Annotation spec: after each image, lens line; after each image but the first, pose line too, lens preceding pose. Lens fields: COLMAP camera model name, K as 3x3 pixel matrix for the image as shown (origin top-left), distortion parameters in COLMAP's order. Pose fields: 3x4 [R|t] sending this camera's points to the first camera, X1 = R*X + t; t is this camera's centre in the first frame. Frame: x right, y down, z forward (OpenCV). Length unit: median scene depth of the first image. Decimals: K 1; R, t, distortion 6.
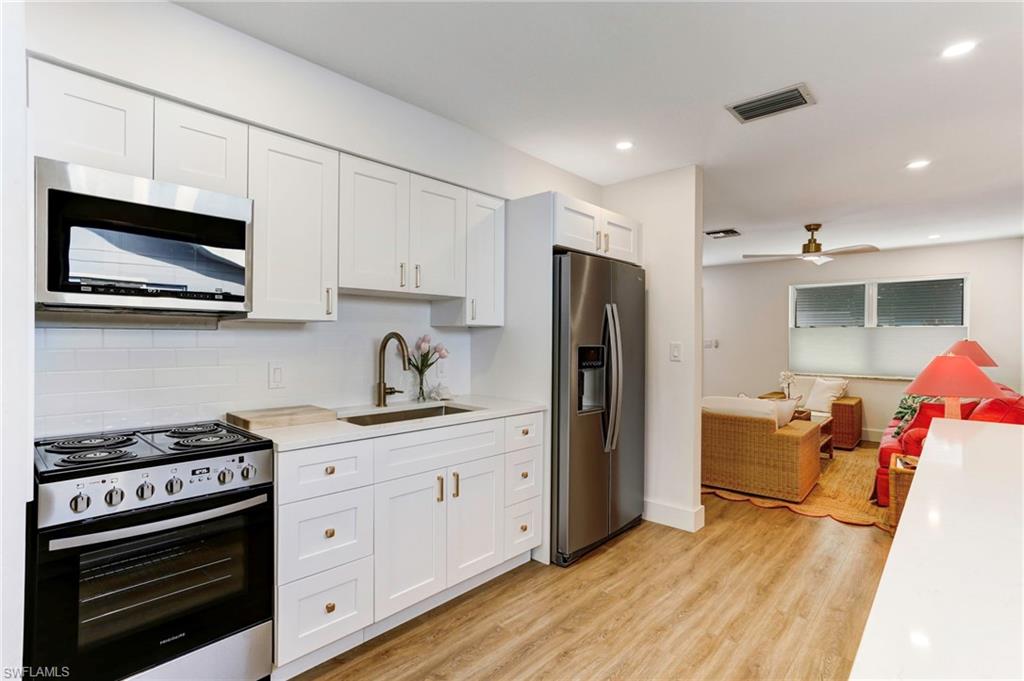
lens RADIAL K [[492.4, 0, 521.3], [0, 492.4, 339.5], [0, 0, 1]] dist [-0.032230, 0.003776]
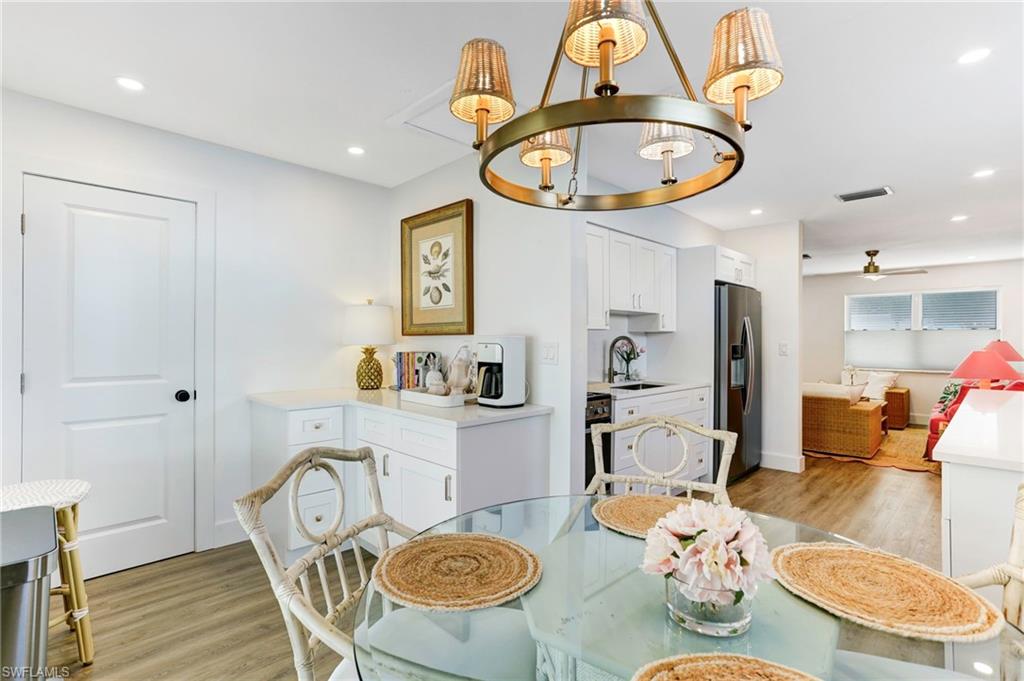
lens RADIAL K [[492.4, 0, 507.4], [0, 492.4, 343.1], [0, 0, 1]] dist [-0.032230, 0.003776]
pose [[0.998073, -0.005789, -0.061775, -0.388247], [0.005641, 0.999981, -0.002569, 0.007151], [0.061788, 0.002216, 0.998087, -0.456993]]
